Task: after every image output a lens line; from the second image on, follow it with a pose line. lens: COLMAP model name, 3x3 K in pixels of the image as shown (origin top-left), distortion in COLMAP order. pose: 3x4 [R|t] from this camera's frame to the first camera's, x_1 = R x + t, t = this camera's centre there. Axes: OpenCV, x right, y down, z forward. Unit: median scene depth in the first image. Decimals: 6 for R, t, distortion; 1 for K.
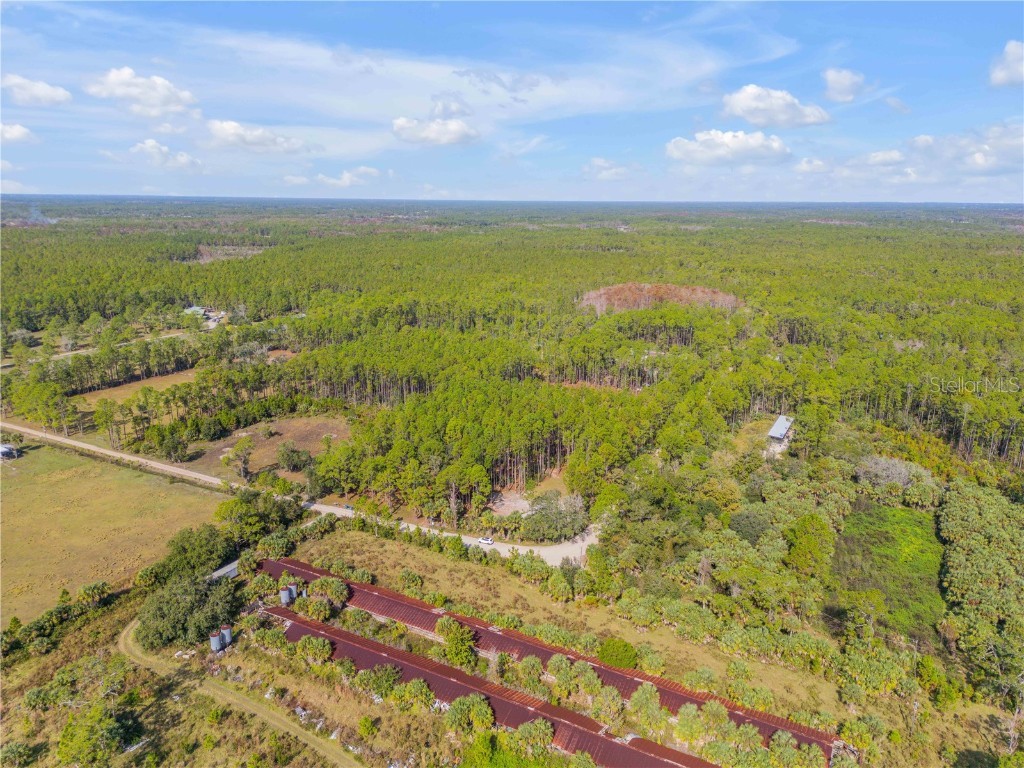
lens RADIAL K [[722.2, 0, 512.0], [0, 722.2, 384.0], [0, 0, 1]] dist [0.079768, -0.088951]
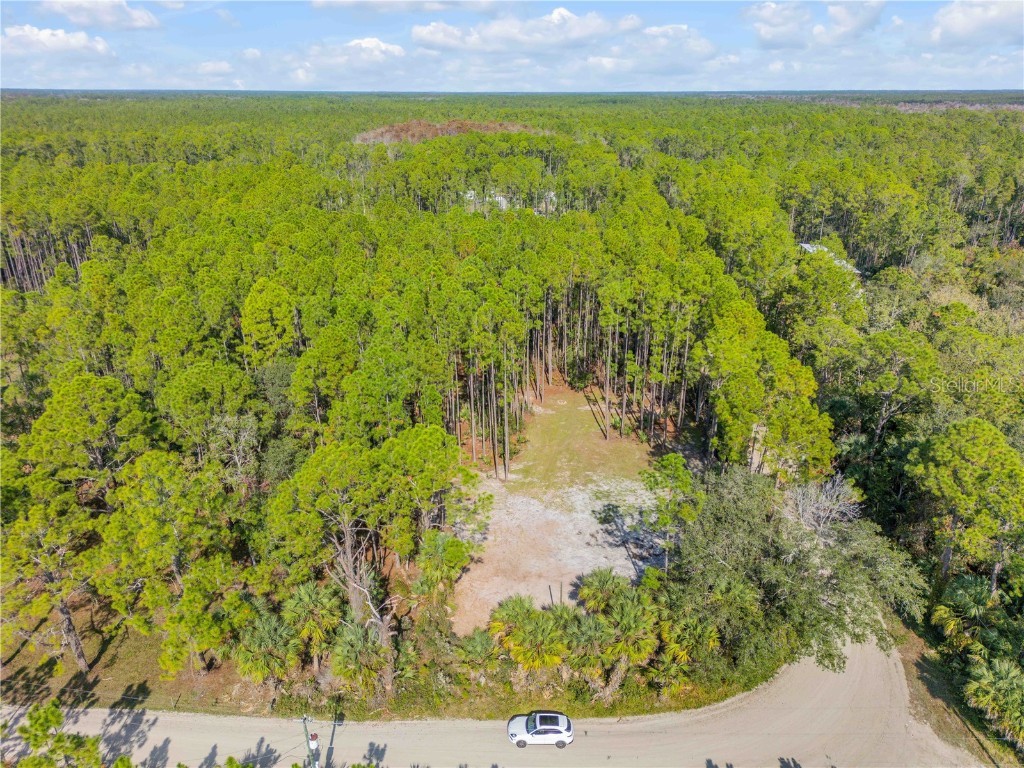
lens RADIAL K [[719.6, 0, 513.2], [0, 719.6, 388.7], [0, 0, 1]] dist [0.028704, -0.005771]
pose [[0.926224, -0.151504, 0.345190, -0.107841], [0.102071, 0.982271, 0.157240, 0.061913], [-0.362893, -0.110406, 0.925267, 0.762764]]
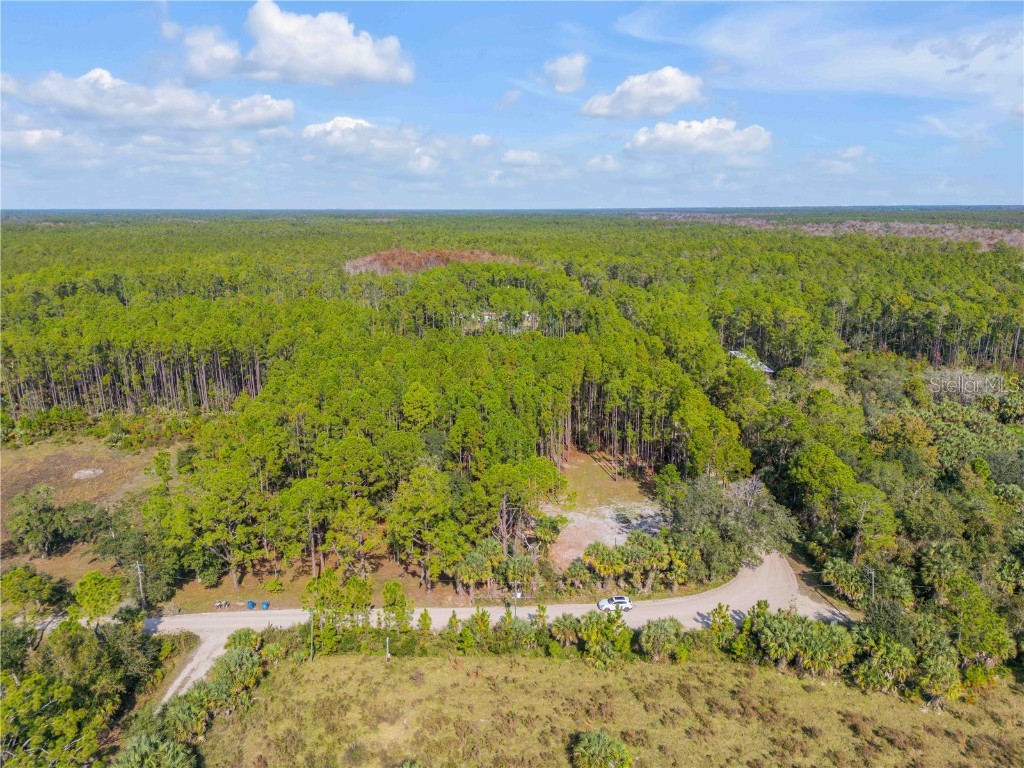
lens RADIAL K [[722.2, 0, 512.0], [0, 722.2, 384.0], [0, 0, 1]] dist [0.079768, -0.088951]
pose [[0.893821, -0.119092, 0.432319, -0.279004], [0.124371, 0.992104, 0.016160, 0.053136], [-0.430830, 0.039324, 0.901576, 0.567887]]
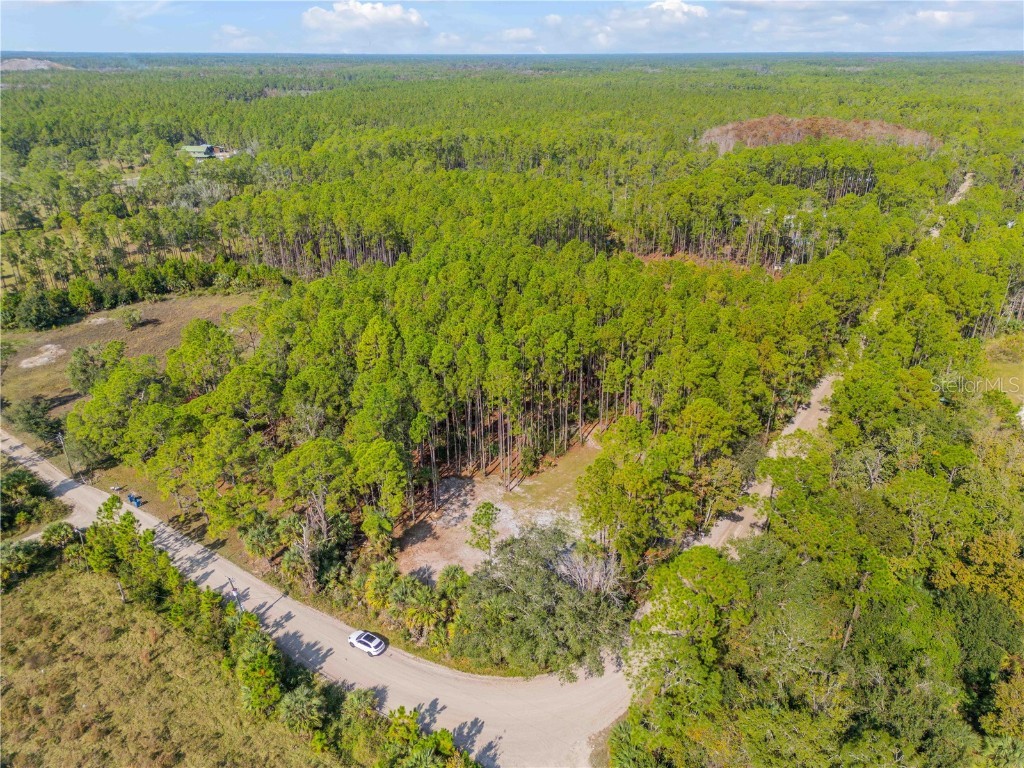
lens RADIAL K [[722.2, 0, 512.0], [0, 722.2, 384.0], [0, 0, 1]] dist [0.079768, -0.088951]
pose [[0.987722, 0.056342, -0.145709, 0.088950], [-0.030226, 0.983999, 0.175590, 0.004597], [0.153271, -0.169030, 0.973620, 0.624647]]
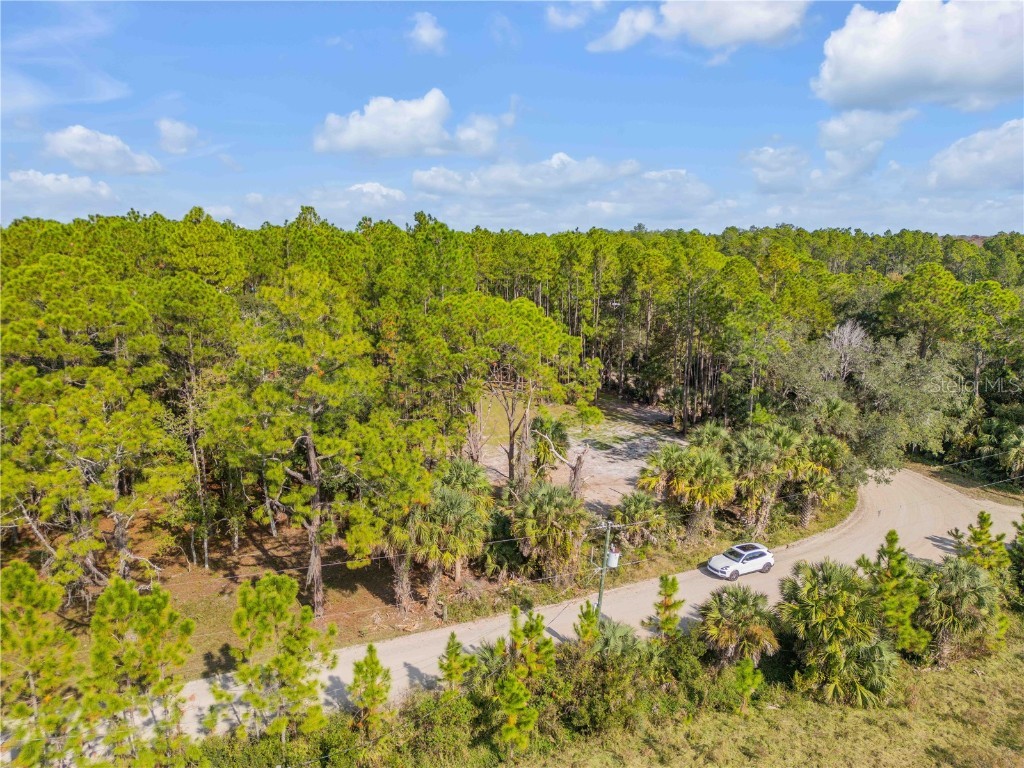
lens RADIAL K [[722.2, 0, 512.0], [0, 722.2, 384.0], [0, 0, 1]] dist [0.079768, -0.088951]
pose [[0.662948, -0.154750, 0.732497, -0.232477], [0.193271, 0.980615, 0.032248, 0.136167], [-0.723288, 0.120192, 0.680006, 0.859047]]
